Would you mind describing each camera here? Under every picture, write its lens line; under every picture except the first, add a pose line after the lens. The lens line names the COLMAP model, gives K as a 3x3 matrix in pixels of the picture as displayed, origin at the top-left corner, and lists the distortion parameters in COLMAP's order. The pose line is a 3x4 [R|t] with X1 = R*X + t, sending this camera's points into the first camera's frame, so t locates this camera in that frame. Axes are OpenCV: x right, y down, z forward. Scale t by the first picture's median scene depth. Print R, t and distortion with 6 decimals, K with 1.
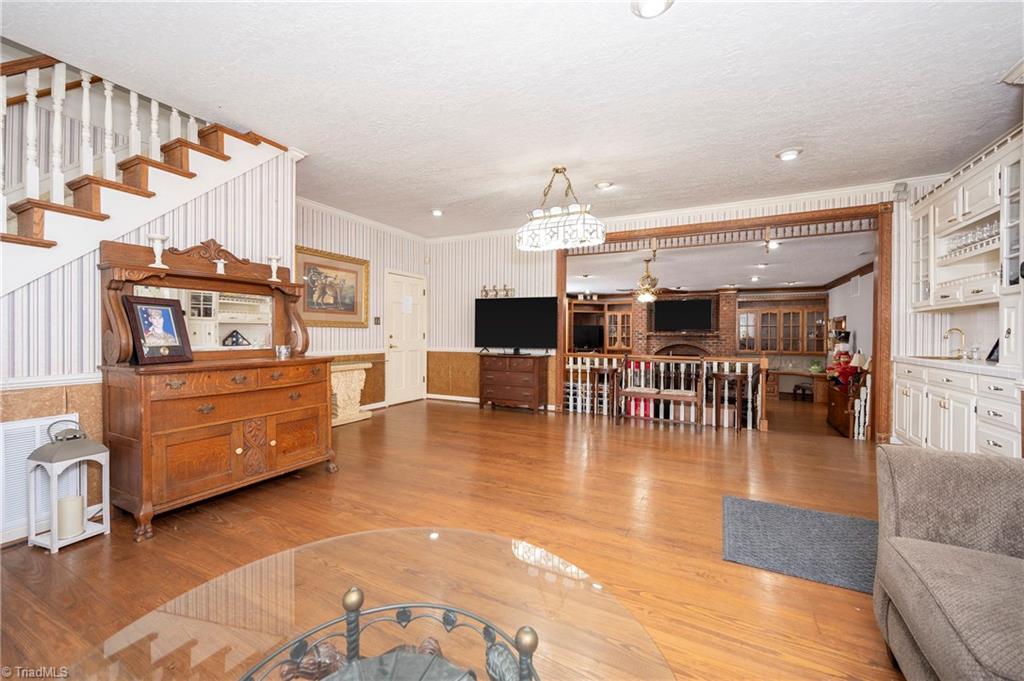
lens RADIAL K [[407.1, 0, 513.6], [0, 407.1, 337.2], [0, 0, 1]] dist [-0.001594, -0.000498]
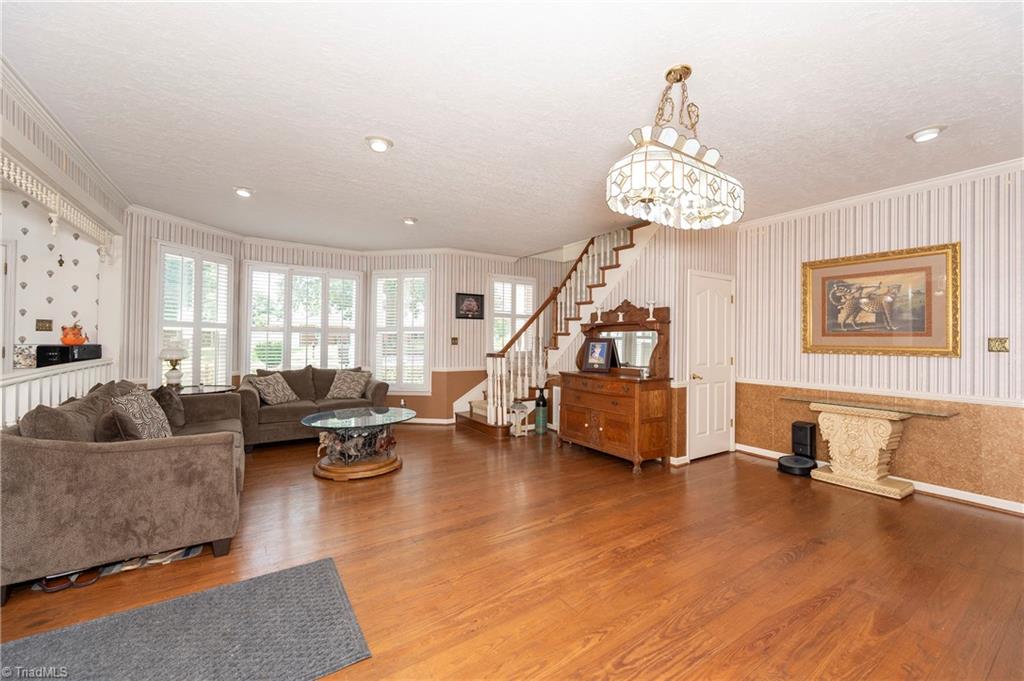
lens RADIAL K [[407.1, 0, 508.2], [0, 407.1, 335.3], [0, 0, 1]] dist [-0.001594, -0.000498]
pose [[-0.497667, -0.020683, -0.867122, 0.818723], [-0.017864, 0.999748, -0.013594, -0.061493], [0.867184, 0.008725, -0.497911, 1.275808]]
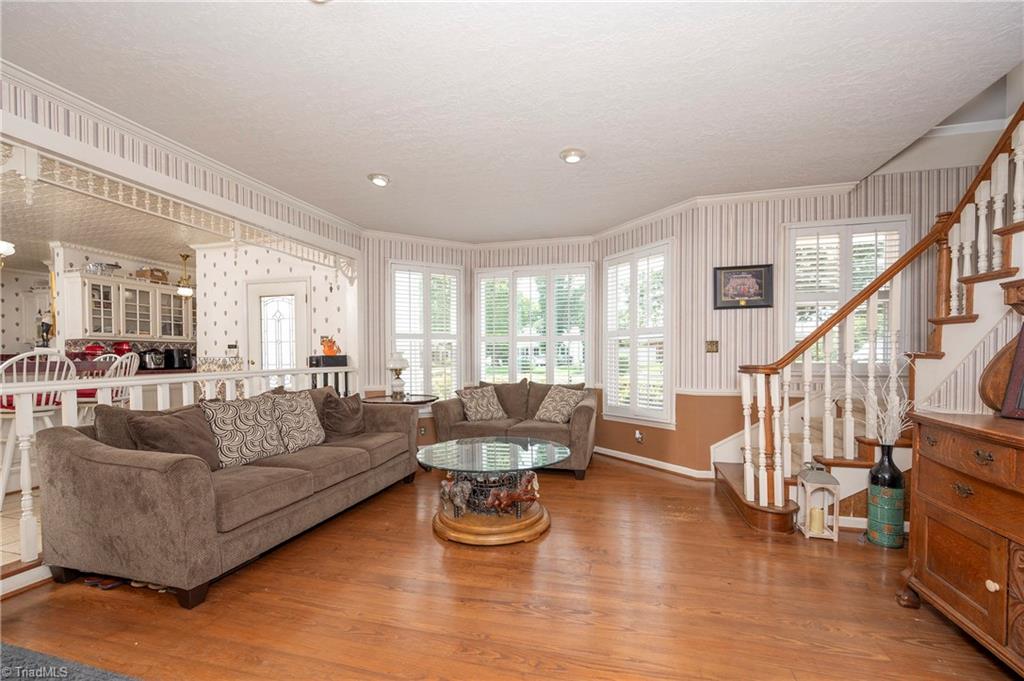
lens RADIAL K [[407.1, 0, 520.2], [0, 407.1, 365.4], [0, 0, 1]] dist [-0.001594, -0.000498]
pose [[-0.976174, 0.004053, -0.216953, 0.063383], [-0.001948, 0.999622, 0.027440, -0.032136], [0.216983, 0.027208, -0.975796, 1.132876]]
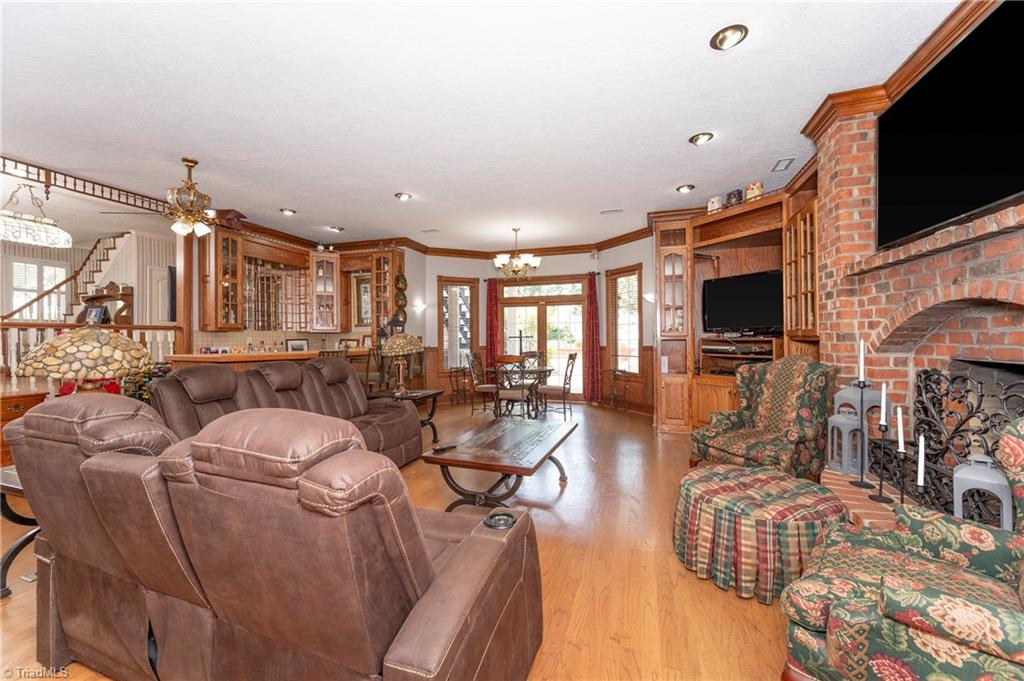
lens RADIAL K [[407.1, 0, 514.7], [0, 407.1, 338.3], [0, 0, 1]] dist [-0.001594, -0.000498]
pose [[0.159553, -0.003519, -0.987183, 2.047637], [-0.000972, 0.999993, -0.003722, 0.120387], [0.987189, 0.001553, 0.159548, 2.860335]]
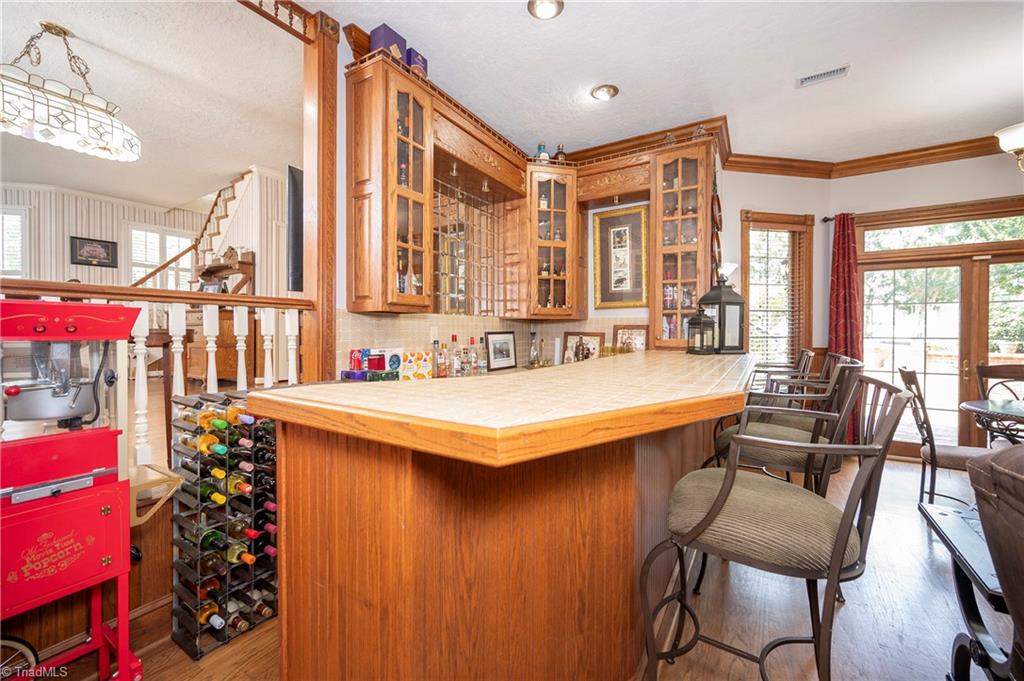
lens RADIAL K [[407.1, 0, 509.6], [0, 407.1, 334.1], [0, 0, 1]] dist [-0.001594, -0.000498]
pose [[-0.087163, 0.004823, -0.996182, 0.880861], [-0.010809, 0.999925, 0.005787, 0.117441], [0.996135, 0.011272, -0.087105, 2.193094]]
